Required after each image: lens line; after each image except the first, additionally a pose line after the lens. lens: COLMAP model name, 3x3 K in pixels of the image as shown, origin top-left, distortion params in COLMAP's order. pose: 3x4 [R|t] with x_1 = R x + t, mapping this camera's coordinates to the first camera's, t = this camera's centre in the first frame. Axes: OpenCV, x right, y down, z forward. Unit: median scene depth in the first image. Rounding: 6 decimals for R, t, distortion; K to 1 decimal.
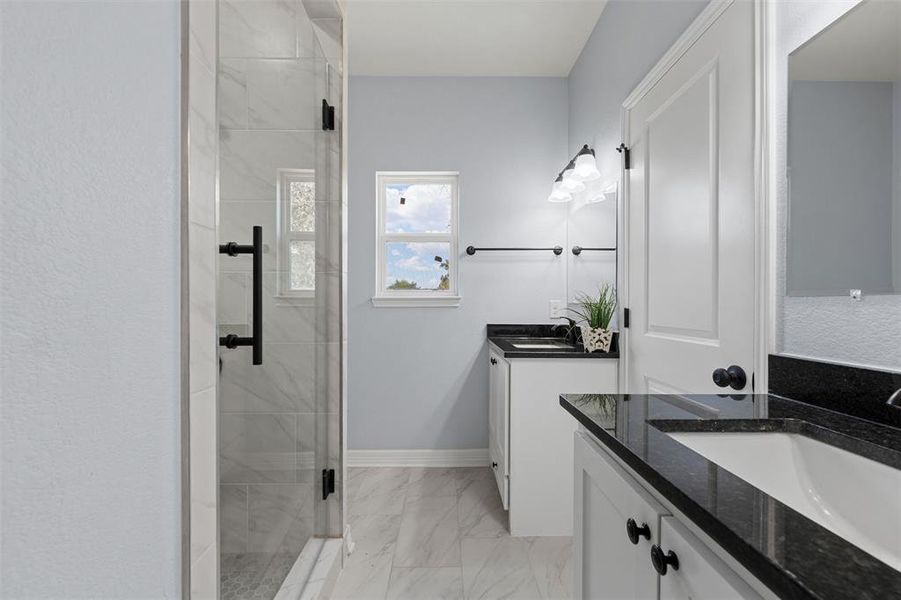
lens RADIAL K [[384.9, 0, 452.3], [0, 384.9, 305.6], [0, 0, 1]] dist [-0.000219, 0.000473]
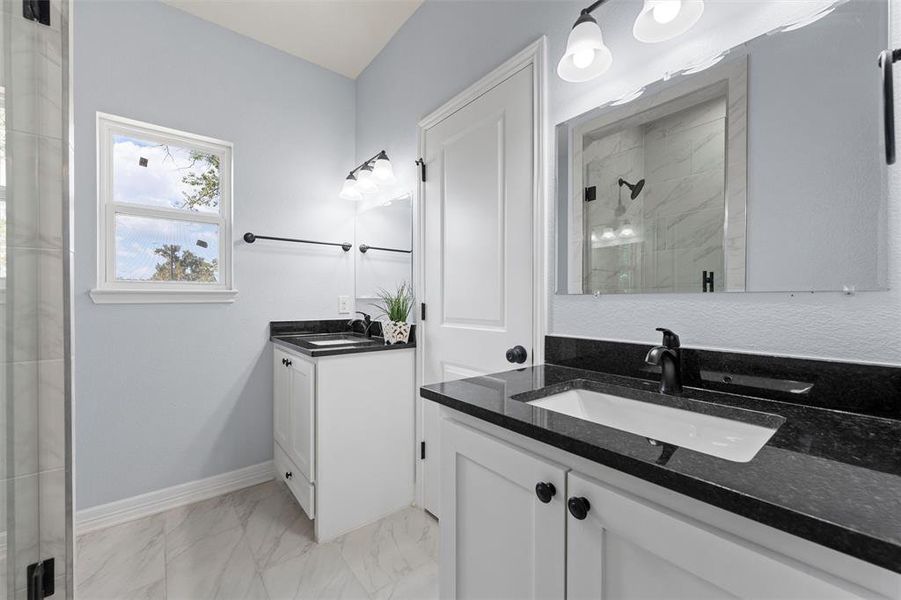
lens RADIAL K [[362.2, 0, 450.5], [0, 362.2, 302.0], [0, 0, 1]] dist [-0.000183, 0.000644]
pose [[0.781182, -0.004489, 0.624287, -0.149693], [0.001960, 0.999987, 0.004738, -0.001755], [-0.624300, -0.002478, 0.781181, 0.104886]]
